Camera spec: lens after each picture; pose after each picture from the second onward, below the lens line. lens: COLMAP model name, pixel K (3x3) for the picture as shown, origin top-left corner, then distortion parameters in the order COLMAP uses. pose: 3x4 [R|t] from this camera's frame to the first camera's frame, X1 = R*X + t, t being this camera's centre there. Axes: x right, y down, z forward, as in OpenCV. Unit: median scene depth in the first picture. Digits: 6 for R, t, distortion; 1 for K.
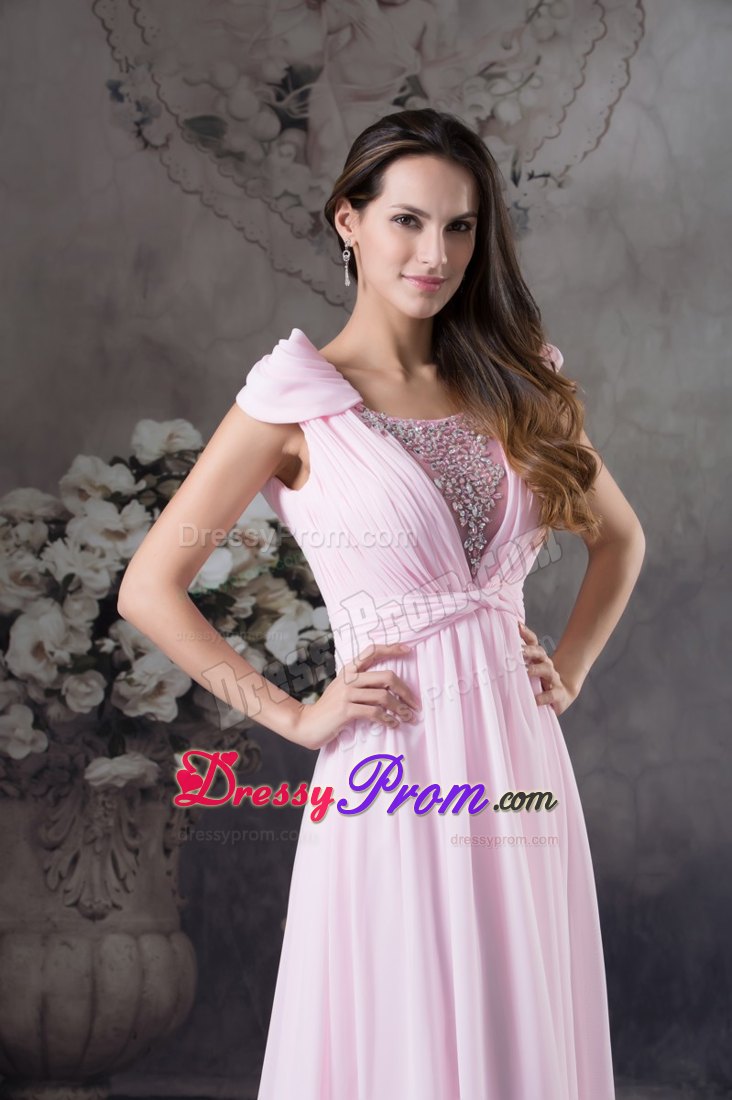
lens RADIAL K [[3122.7, 0, 368.9], [0, 3122.7, 550.9], [0, 0, 1]] dist [-0.045887, 0.000000]
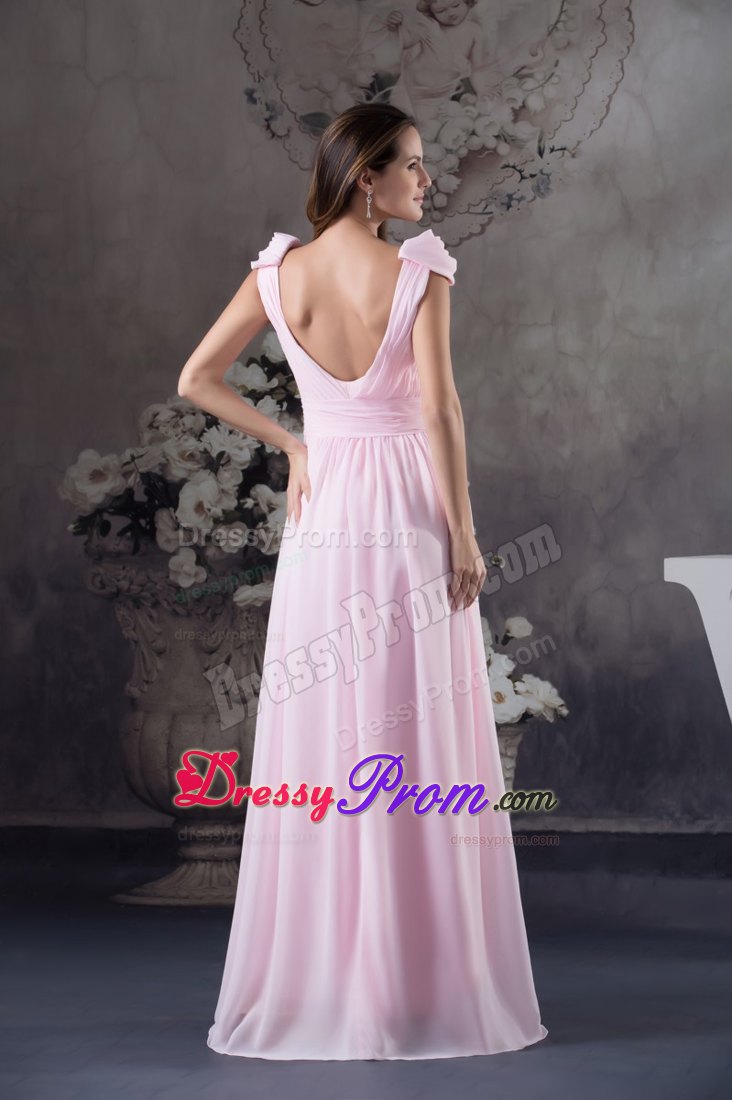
lens RADIAL K [[3543.4, 0, 365.9], [0, 3543.4, 555.7], [0, 0, 1]] dist [0.224674, 0.000000]
pose [[0.990025, -0.012884, -0.140298, 0.184747], [0.010727, 0.999812, -0.016126, 0.079003], [0.140480, 0.014460, 0.989978, -0.529579]]
